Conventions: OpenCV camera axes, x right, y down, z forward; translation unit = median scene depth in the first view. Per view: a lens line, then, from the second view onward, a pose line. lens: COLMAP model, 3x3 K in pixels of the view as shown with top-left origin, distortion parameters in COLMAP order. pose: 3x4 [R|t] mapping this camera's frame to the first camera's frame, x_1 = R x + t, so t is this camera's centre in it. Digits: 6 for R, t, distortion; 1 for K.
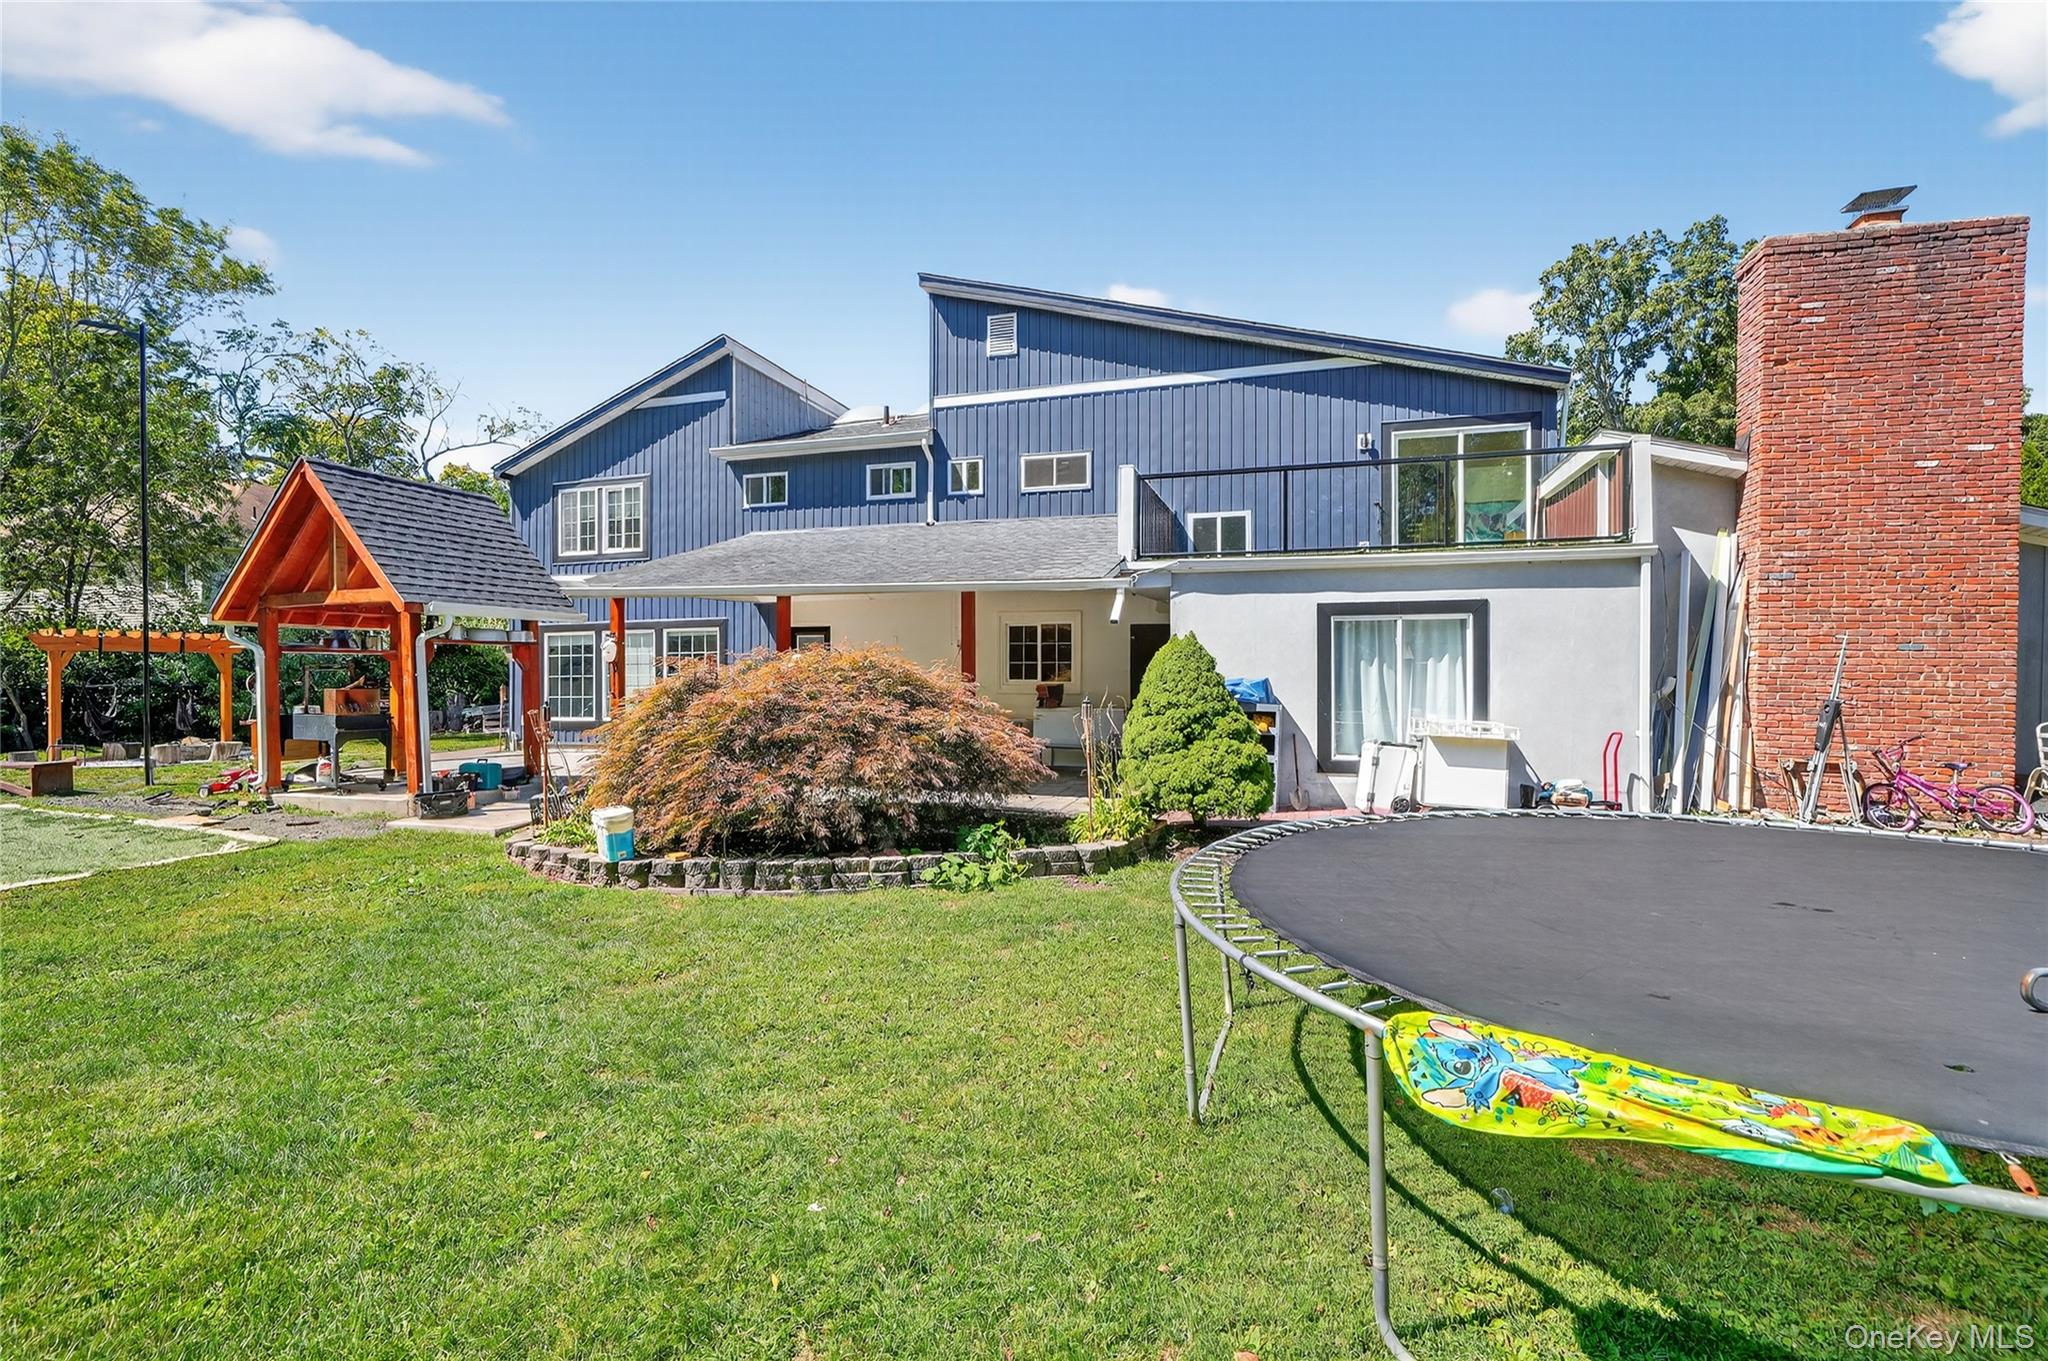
lens RADIAL K [[954.4, 0, 1024.0], [0, 954.4, 680.5], [0, 0, 1]] dist [0.000290, 0.000243]
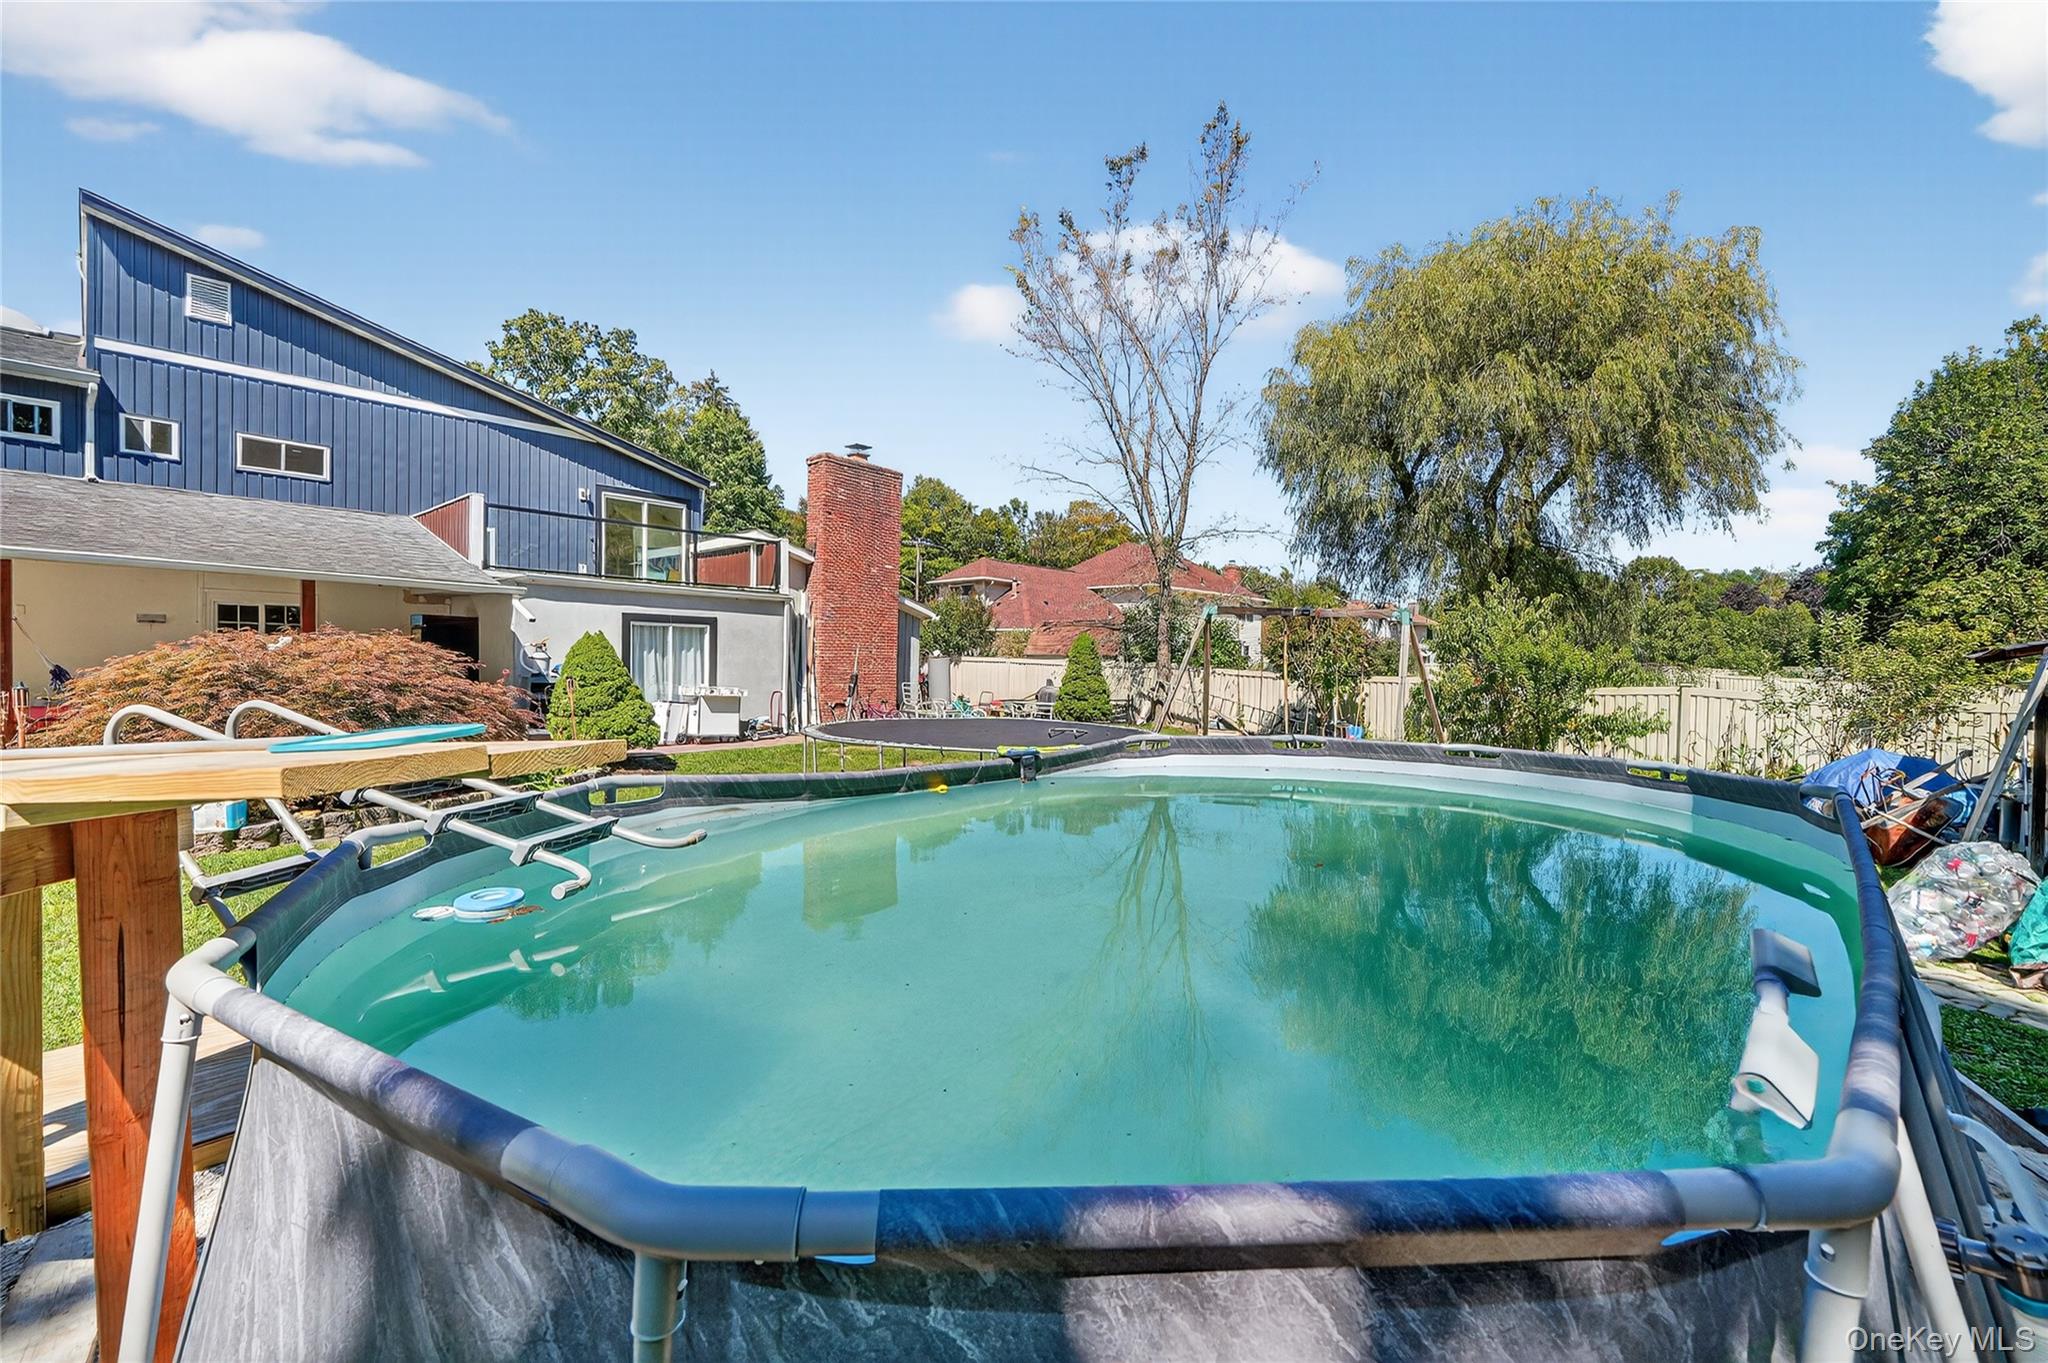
lens RADIAL K [[822.0, 0, 1031.4], [0, 822.0, 667.7], [0, 0, 1]] dist [0.000471, 0.000027]
pose [[0.409030, 0.001932, 0.912519, -0.481505], [-0.007662, 0.999970, 0.001318, 0.000537], [-0.912489, -0.007531, 0.409032, -0.106060]]
